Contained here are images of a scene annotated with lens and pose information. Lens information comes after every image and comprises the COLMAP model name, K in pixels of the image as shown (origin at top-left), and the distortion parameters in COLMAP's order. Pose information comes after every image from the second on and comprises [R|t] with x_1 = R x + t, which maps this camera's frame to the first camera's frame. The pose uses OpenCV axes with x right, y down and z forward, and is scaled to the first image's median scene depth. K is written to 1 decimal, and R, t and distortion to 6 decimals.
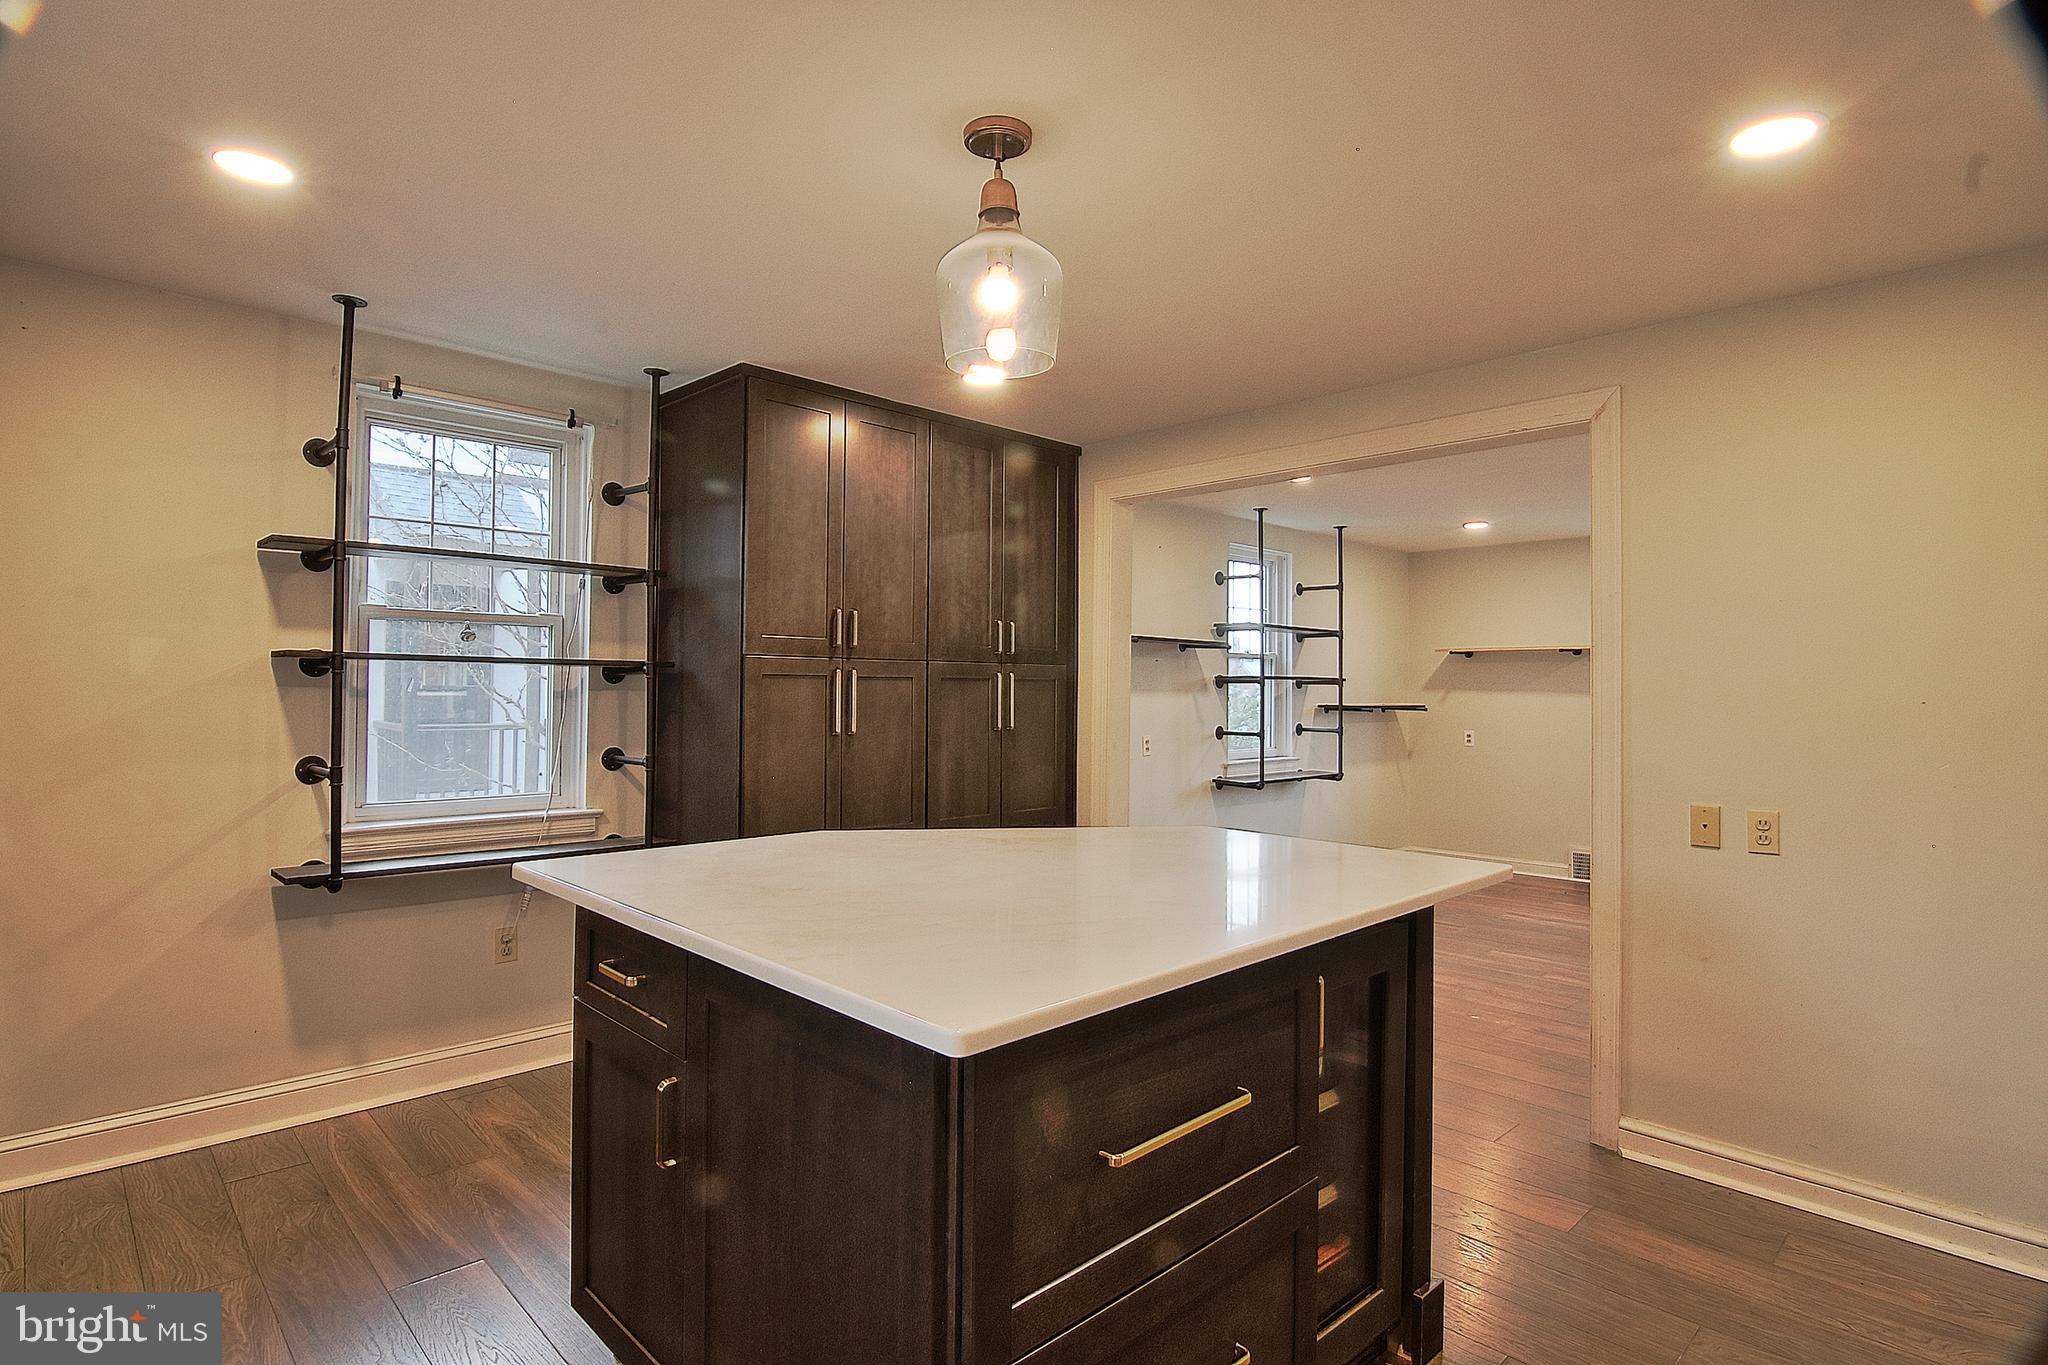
lens RADIAL K [[1035.3, 0, 1027.4], [0, 1035.3, 672.7], [0, 0, 1]] dist [-0.001741, -0.012127]
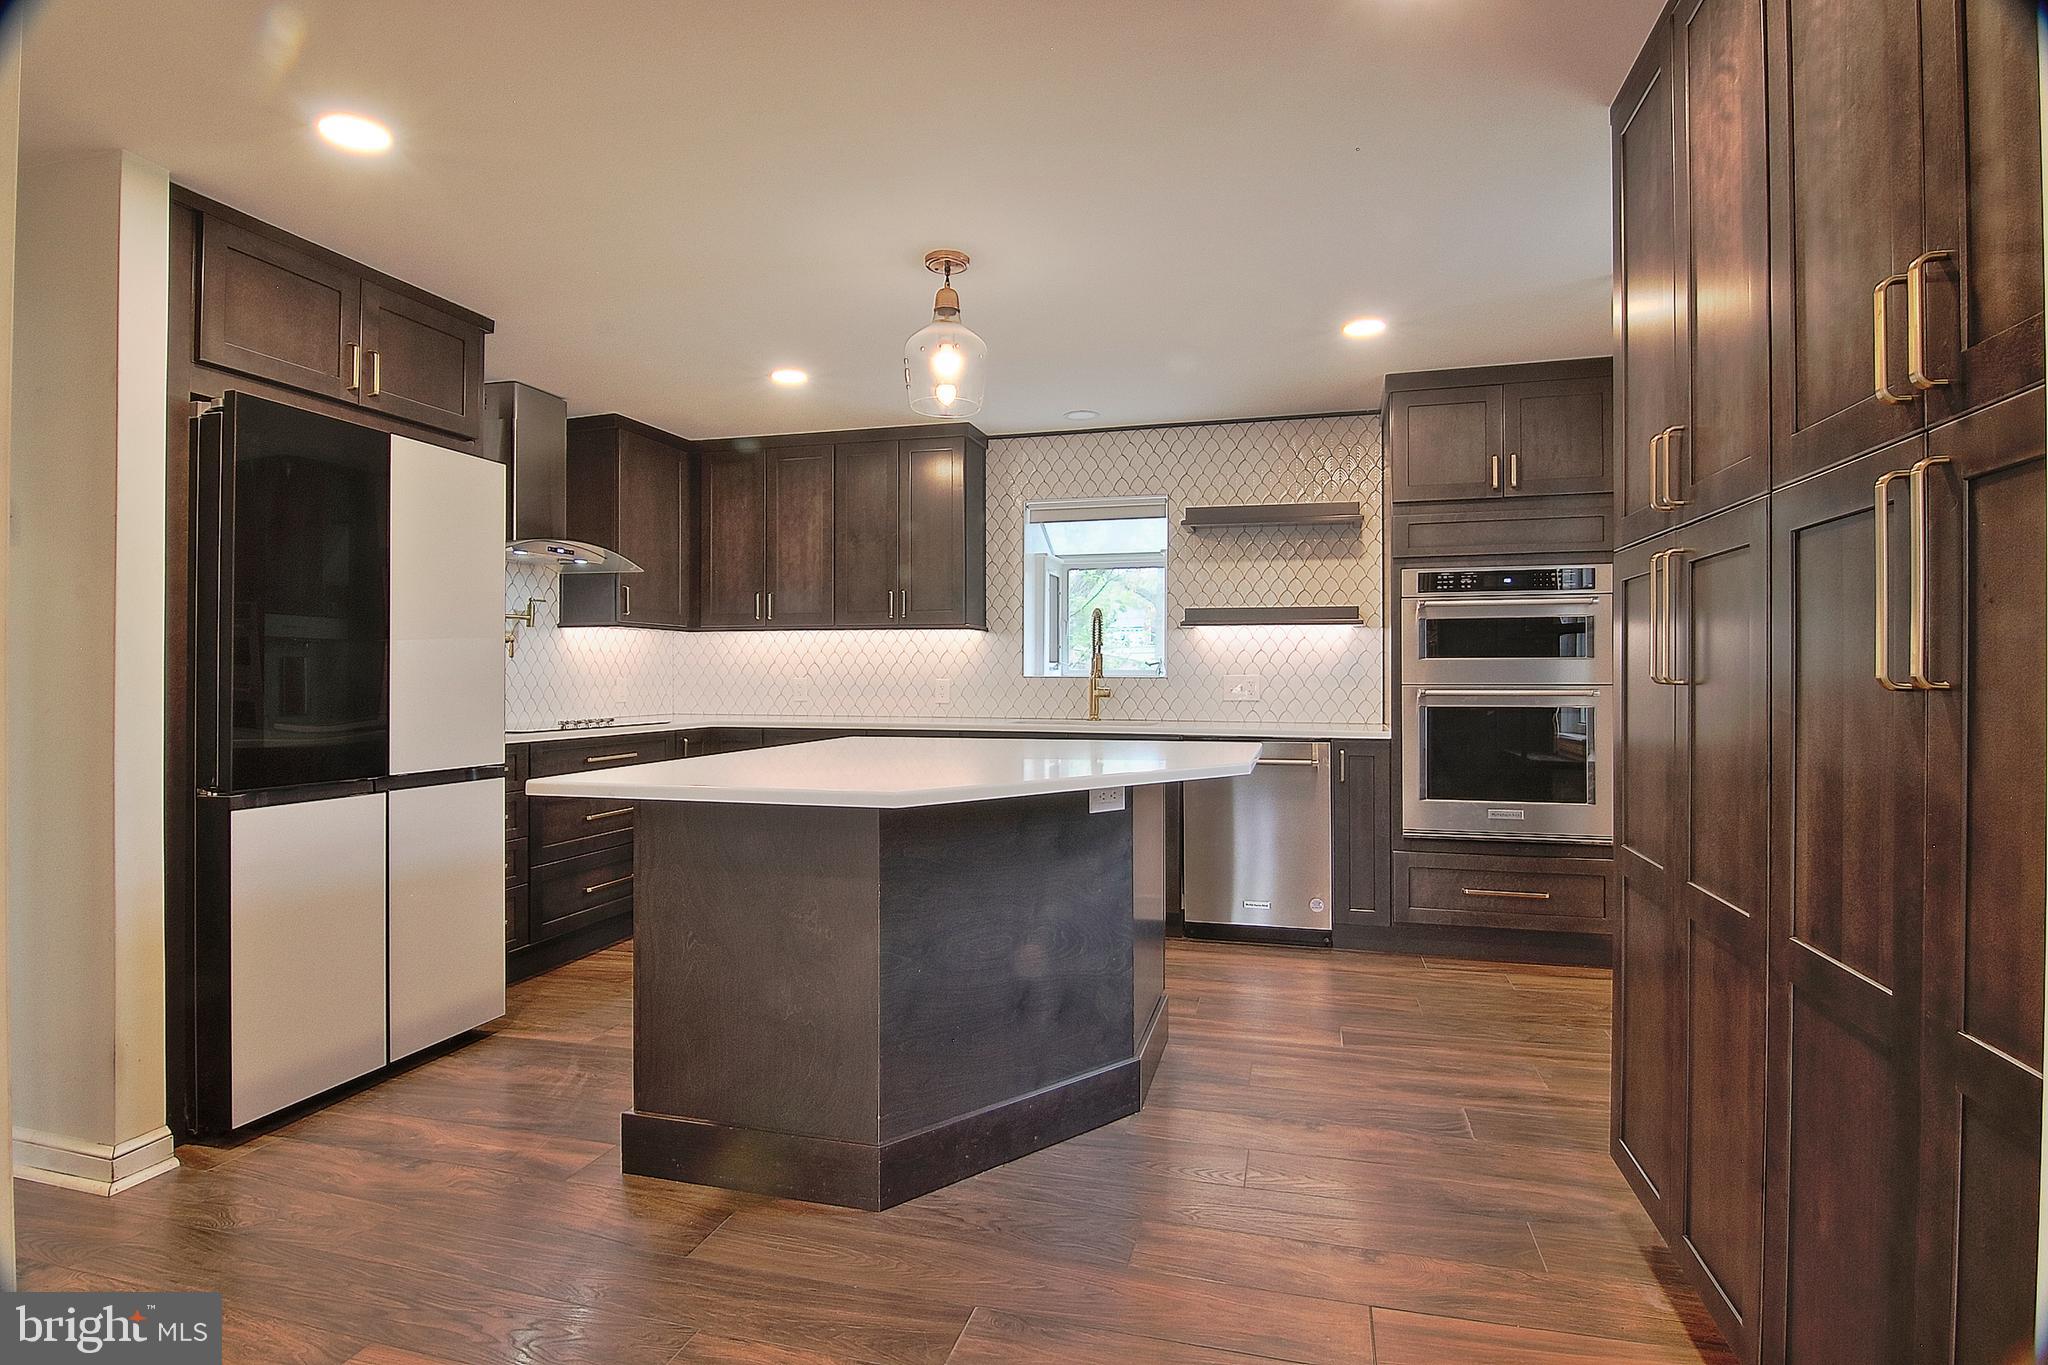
lens RADIAL K [[1042.0, 0, 1019.9], [0, 1042.0, 672.0], [0, 0, 1]] dist [0.000146, -0.010846]
pose [[-0.864596, -0.011253, -0.502342, 0.364105], [0.002763, 0.999628, -0.027147, 0.072822], [0.502461, -0.024859, -0.864243, 1.338613]]
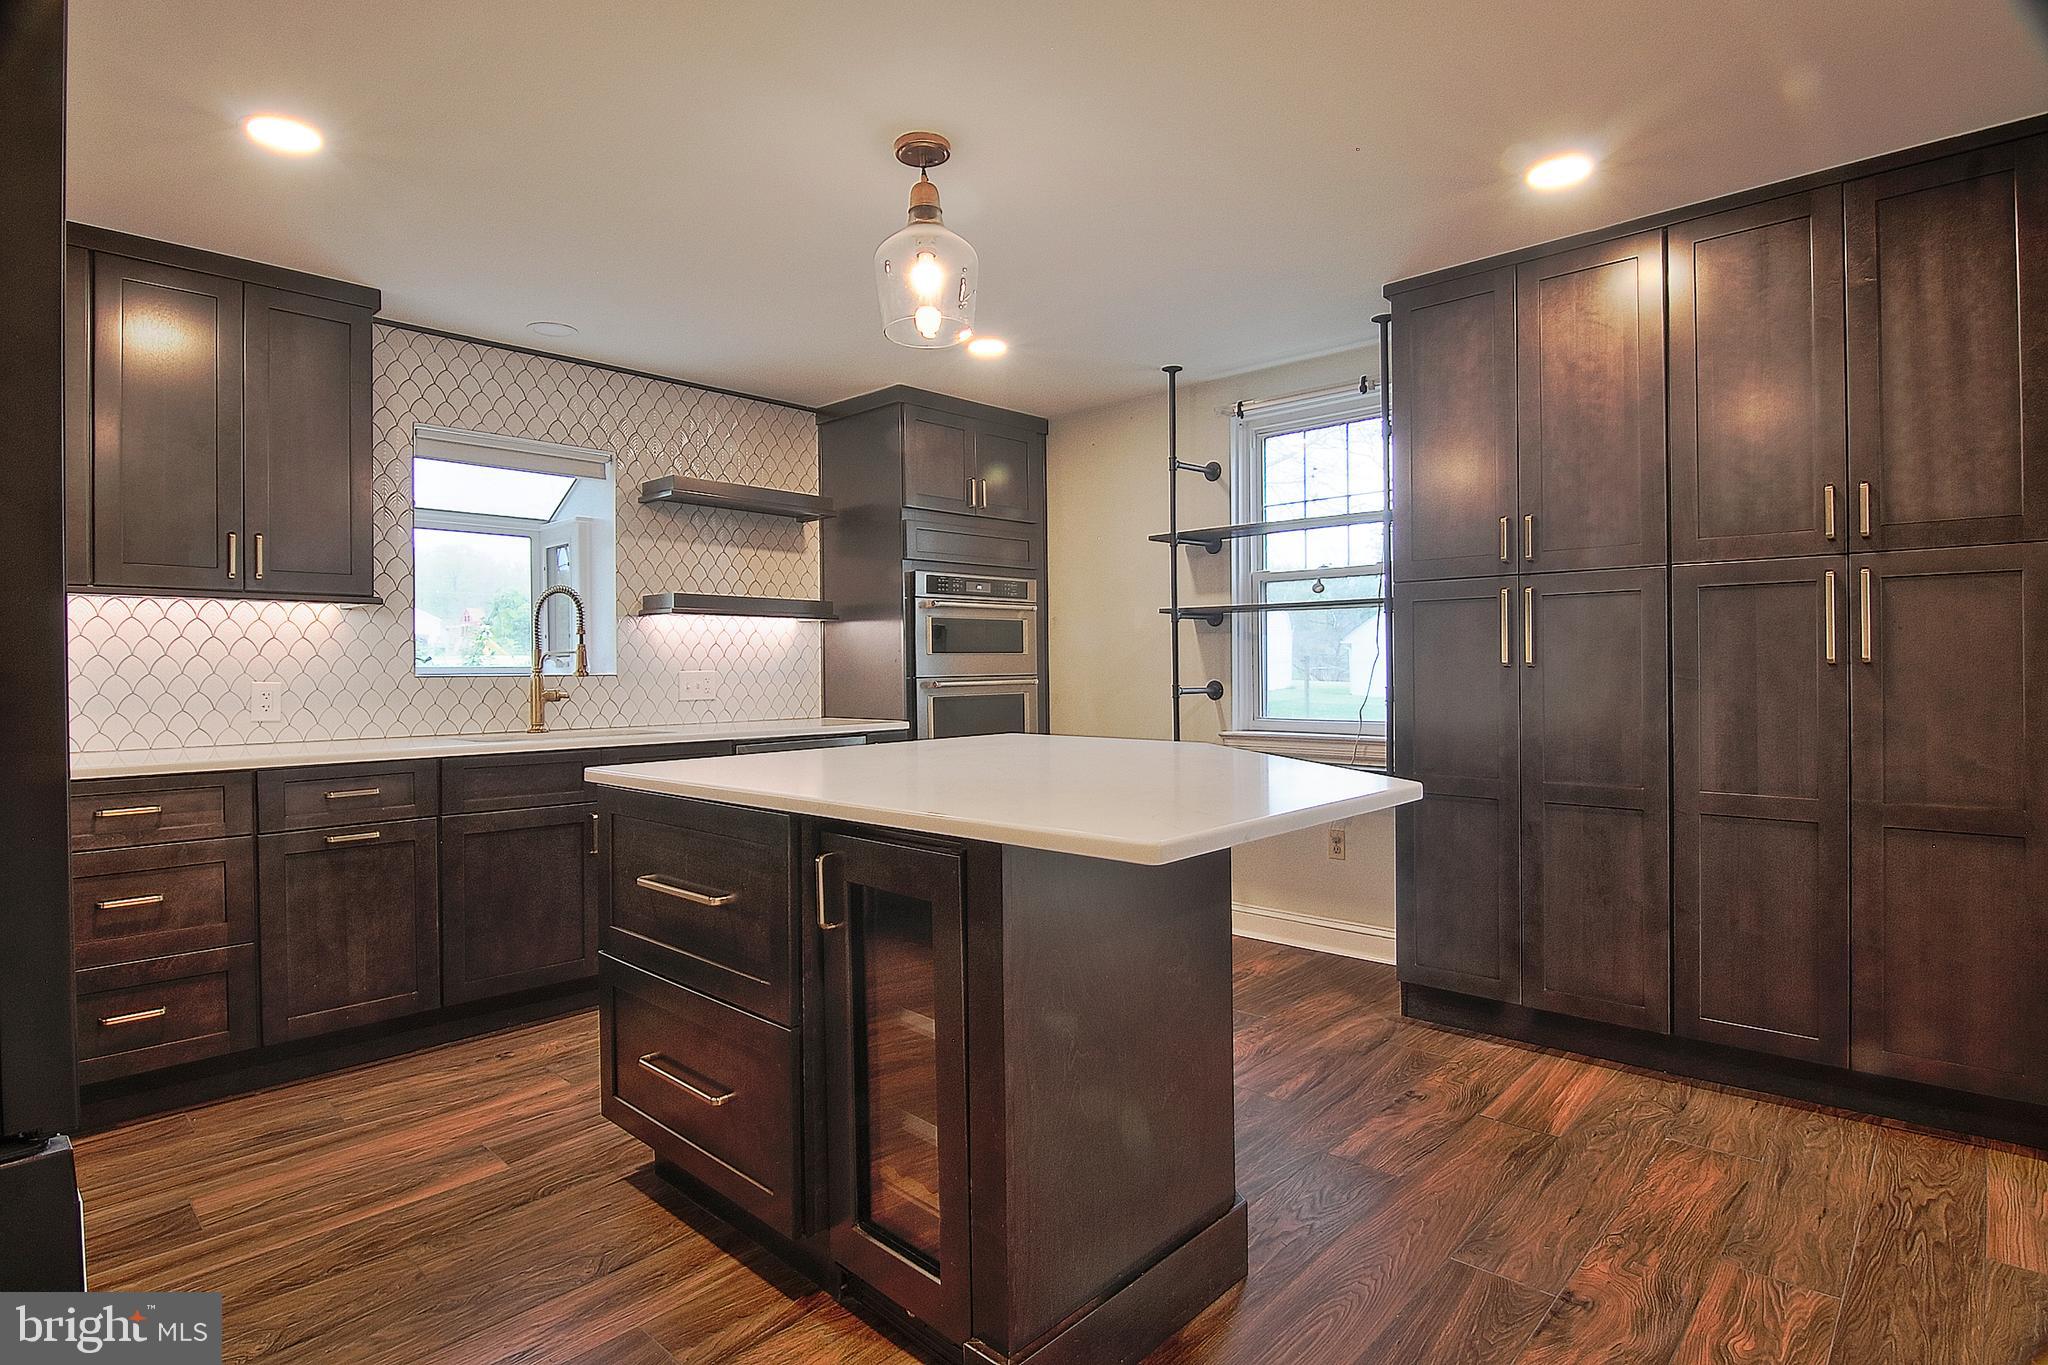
lens RADIAL K [[1035.3, 0, 1027.4], [0, 1035.3, 672.7], [0, 0, 1]] dist [-0.001741, -0.012127]
pose [[0.050773, -0.004001, -0.998702, 0.669816], [0.032130, 0.999481, -0.002371, 0.057038], [0.998193, -0.031968, 0.050875, 0.589969]]
